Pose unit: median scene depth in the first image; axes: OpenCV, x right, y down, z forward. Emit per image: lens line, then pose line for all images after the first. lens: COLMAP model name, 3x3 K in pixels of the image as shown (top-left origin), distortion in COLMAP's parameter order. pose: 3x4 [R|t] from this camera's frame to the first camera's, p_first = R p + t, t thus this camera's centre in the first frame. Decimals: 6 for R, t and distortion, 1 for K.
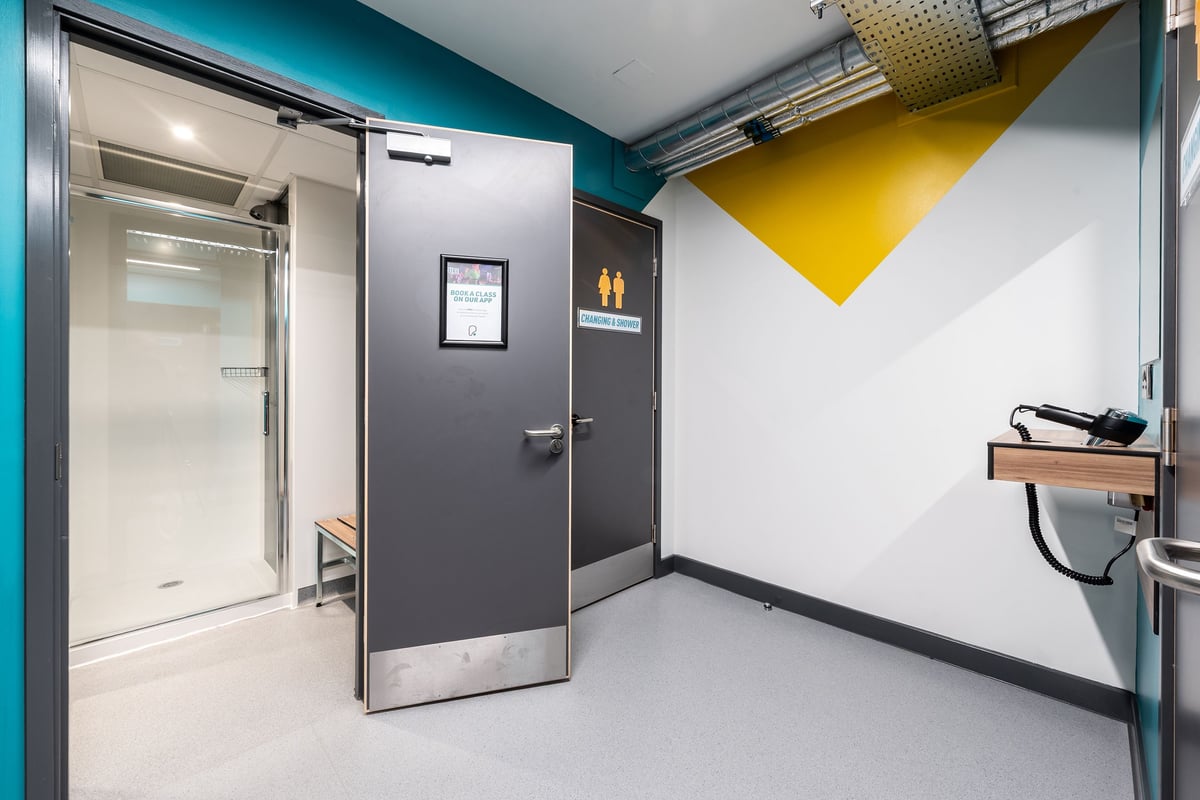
lens RADIAL K [[477.6, 0, 598.9], [0, 477.6, 389.2], [0, 0, 1]] dist [-0.000795, -0.000156]
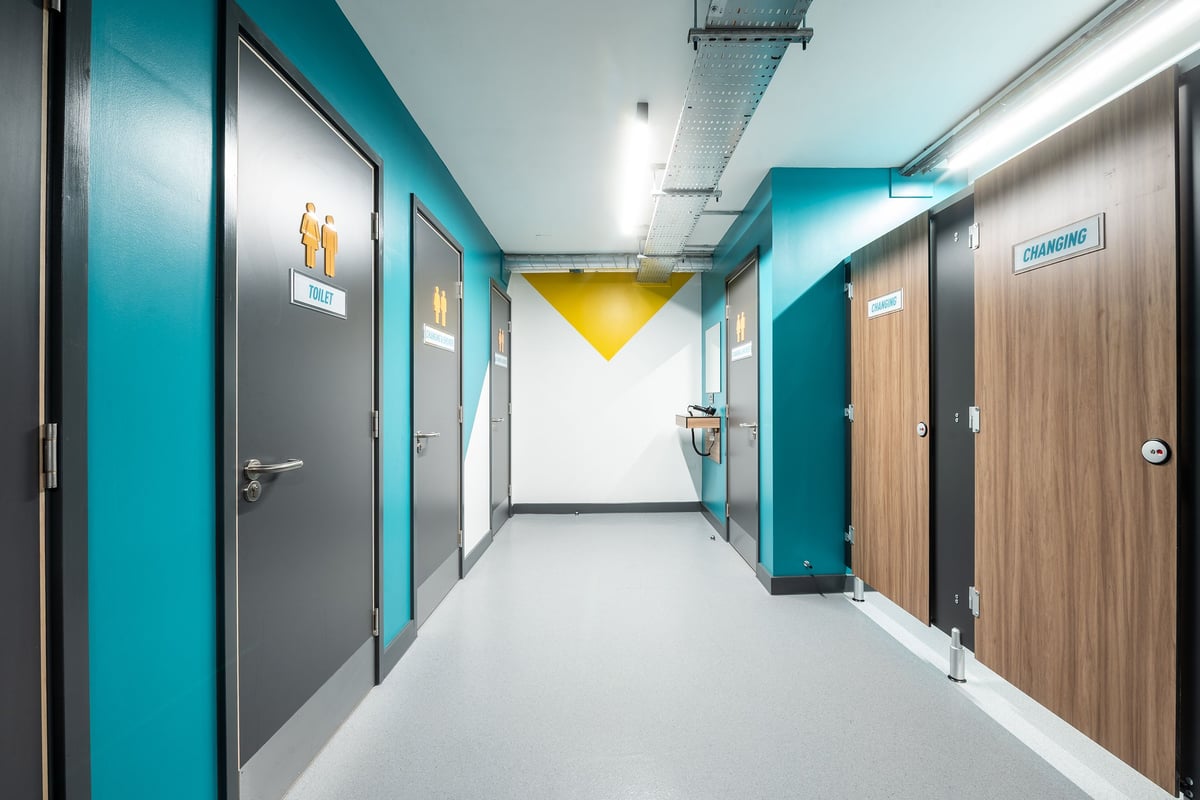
lens RADIAL K [[494.7, 0, 600.0], [0, 494.7, 400.0], [0, 0, 1]] dist [-0.001296, -0.000224]
pose [[0.698641, -0.001793, 0.715470, -1.768005], [0.007729, 0.999957, -0.005041, 0.010674], [-0.715431, 0.009051, 0.698625, -0.819331]]
